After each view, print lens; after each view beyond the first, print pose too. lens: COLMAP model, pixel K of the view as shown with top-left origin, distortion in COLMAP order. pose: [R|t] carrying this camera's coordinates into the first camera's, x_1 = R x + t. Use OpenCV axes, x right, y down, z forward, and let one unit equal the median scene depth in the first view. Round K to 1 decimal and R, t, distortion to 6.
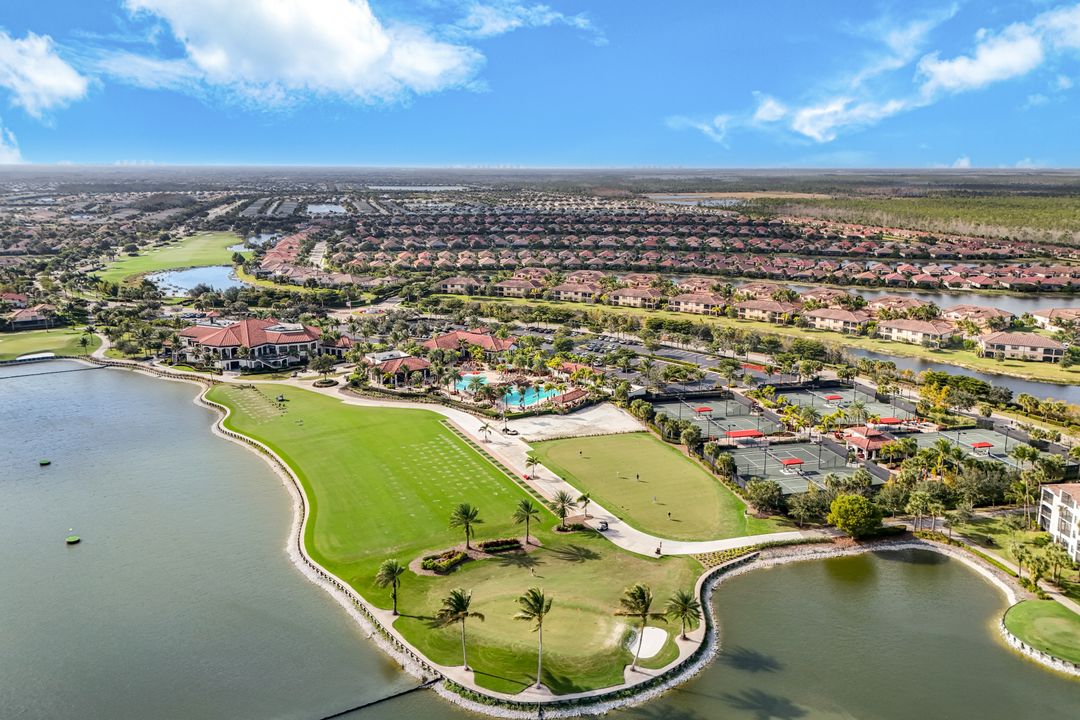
lens RADIAL K [[809.6, 0, 536.7], [0, 809.6, 313.9], [0, 0, 1]] dist [0.076172, -0.066600]
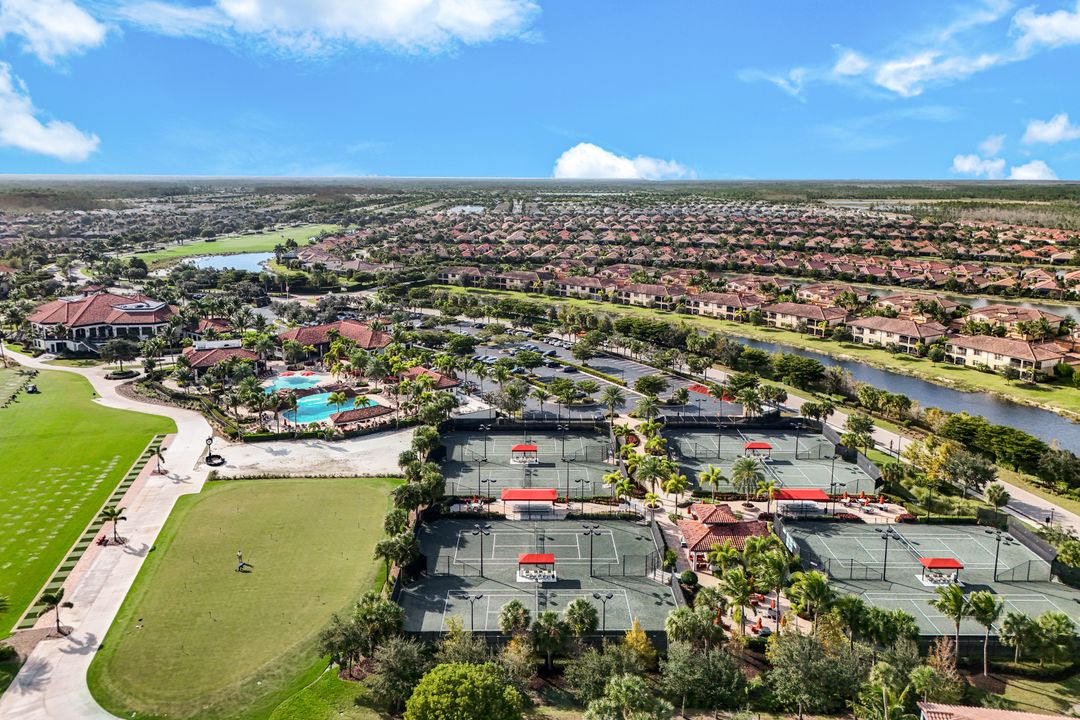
lens RADIAL K [[809.6, 0, 536.7], [0, 809.6, 313.9], [0, 0, 1]] dist [0.076172, -0.066600]
pose [[0.971116, 0.043877, -0.234540, 0.231175], [-0.047140, 0.998854, -0.008321, 0.010985], [0.233906, 0.019137, 0.972071, 0.246318]]
